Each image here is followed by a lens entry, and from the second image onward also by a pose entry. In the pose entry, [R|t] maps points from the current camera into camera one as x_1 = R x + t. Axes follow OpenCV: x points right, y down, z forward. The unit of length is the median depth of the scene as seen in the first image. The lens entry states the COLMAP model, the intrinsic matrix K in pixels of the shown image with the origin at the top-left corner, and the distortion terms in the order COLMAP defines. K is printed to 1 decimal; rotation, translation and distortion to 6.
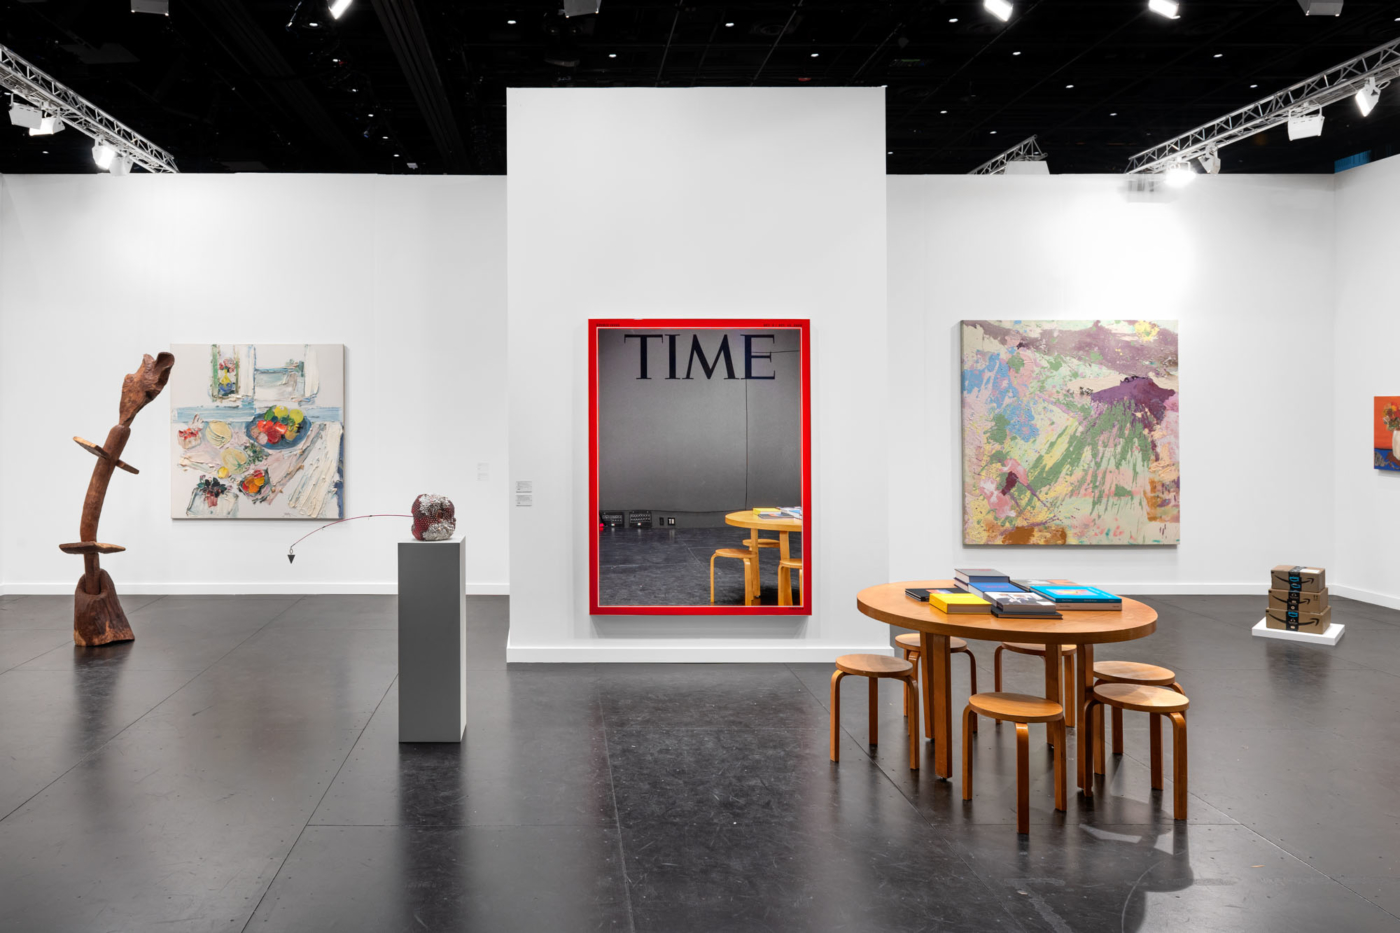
lens RADIAL K [[1068.9, 0, 554.0], [0, 1068.9, 395.2], [0, 0, 1]] dist [-0.021974, 0.012960]
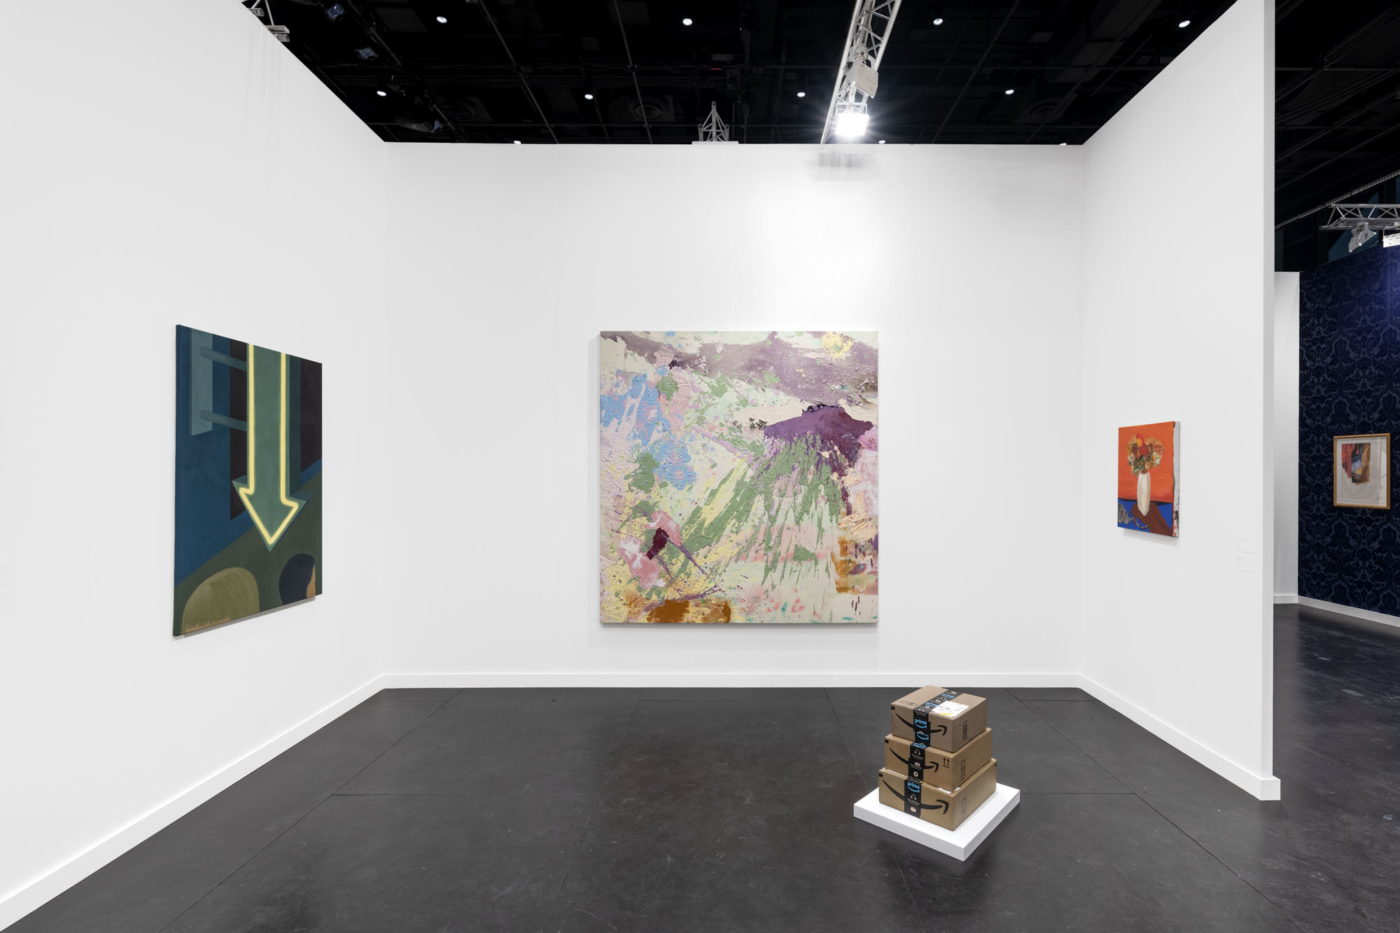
lens RADIAL K [[672.7, 0, 748.7], [0, 672.7, 467.6], [0, 0, 1]] dist [0.002423, 0.001023]
pose [[0.999808, 0.002202, 0.019482, 0.484326], [-0.002393, 0.999949, 0.009777, 0.023279], [-0.019460, -0.009822, 0.999762, 0.513865]]
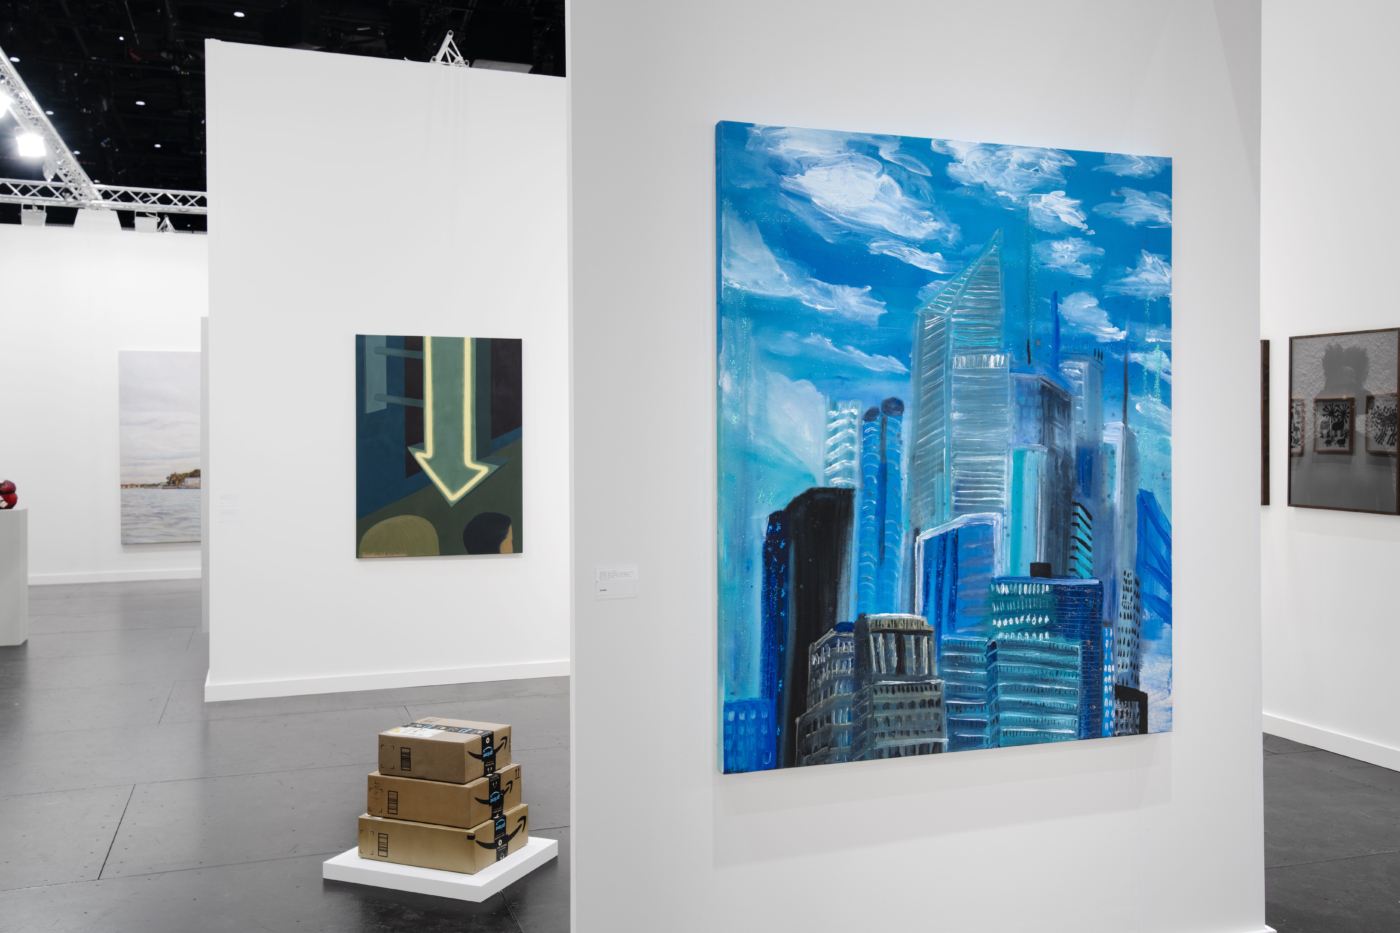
lens RADIAL K [[1259.0, 0, 682.9], [0, 1259.0, 441.8], [0, 0, 1]] dist [0.015678, 0.006119]
pose [[0.326210, 0.000642, -0.945297, 1.043774], [0.019444, 0.999784, 0.007389, 0.027948], [0.945097, -0.020791, 0.326127, 0.760050]]
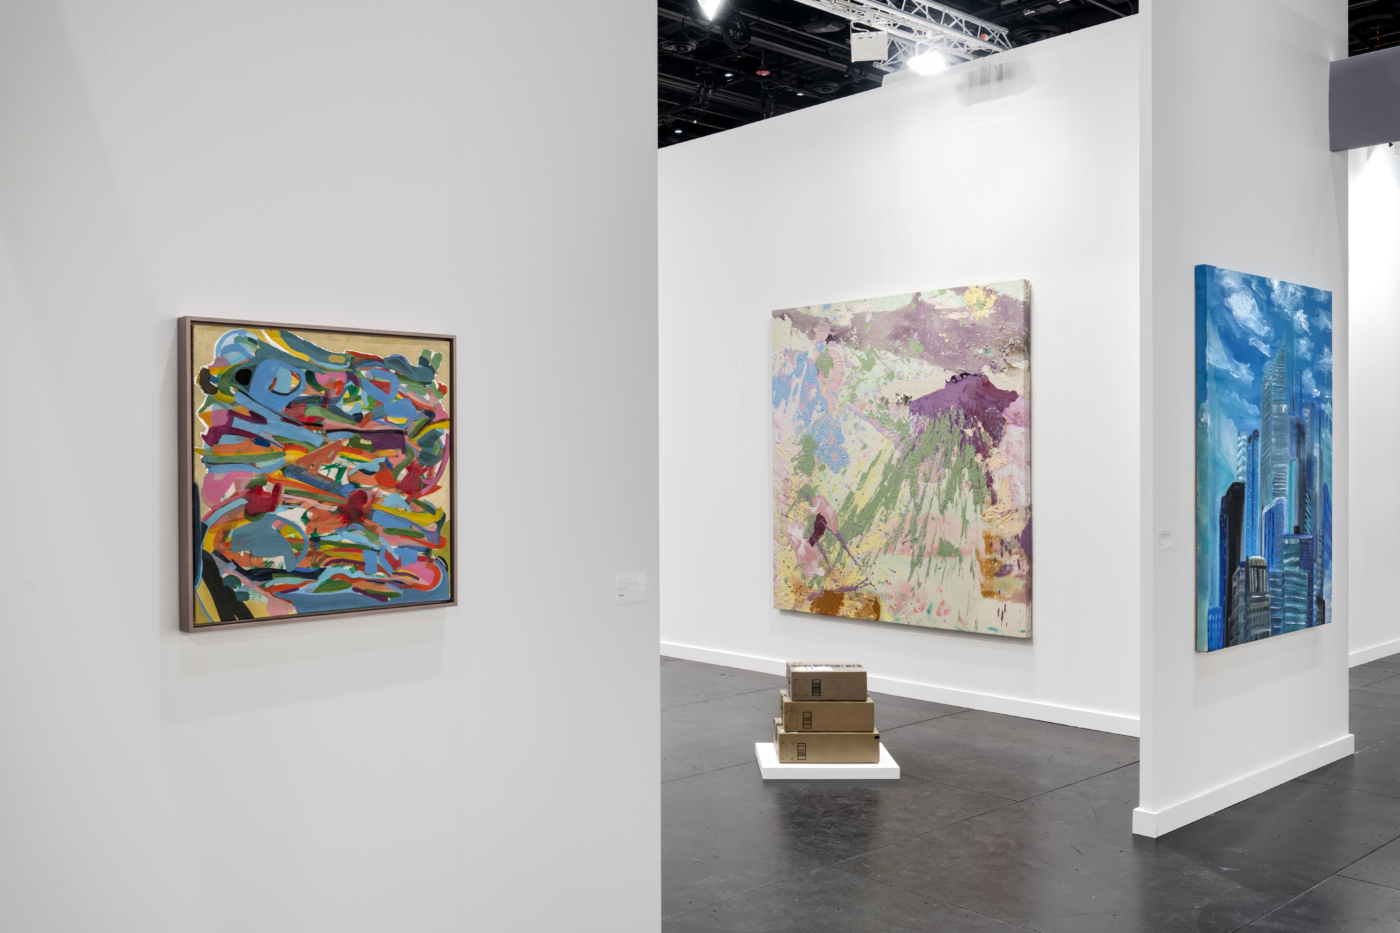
lens RADIAL K [[1259.0, 0, 621.9], [0, 1259.0, 459.7], [0, 0, 1]] dist [0.015678, 0.006119]
pose [[0.661201, -0.000625, -0.750208, 0.985694], [0.016746, 0.999763, 0.013926, 0.020842], [0.750022, -0.021771, 0.661055, 0.331958]]
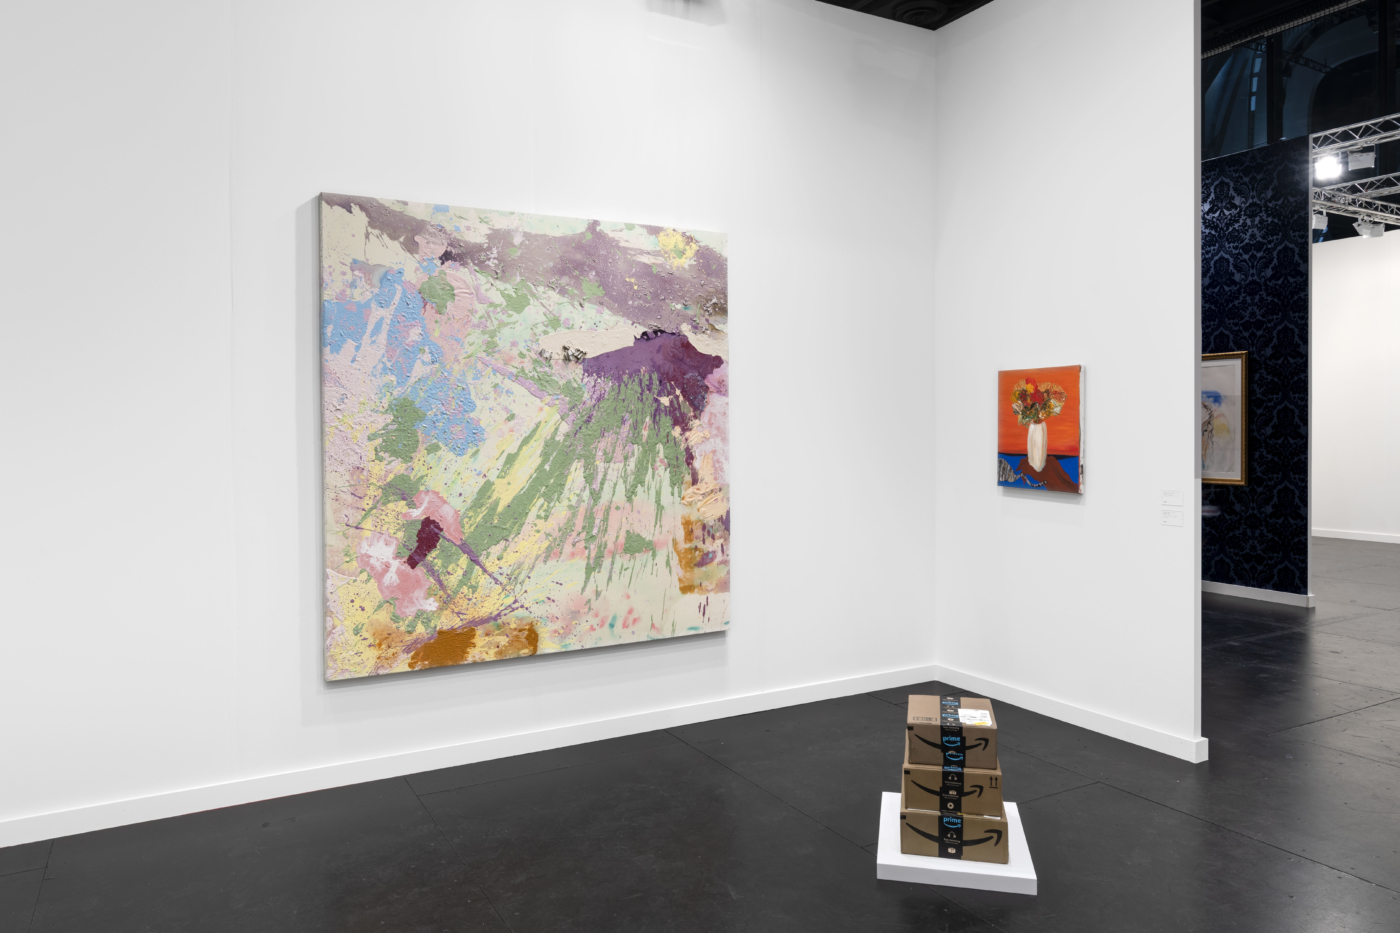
lens RADIAL K [[958.5, 0, 704.1], [0, 958.5, 425.6], [0, 0, 1]] dist [0.006601, -0.003200]
pose [[0.868542, -0.006803, 0.495569, 0.323394], [-0.000140, 0.999902, 0.013971, 0.024181], [-0.495616, -0.012204, 0.868456, 0.562217]]
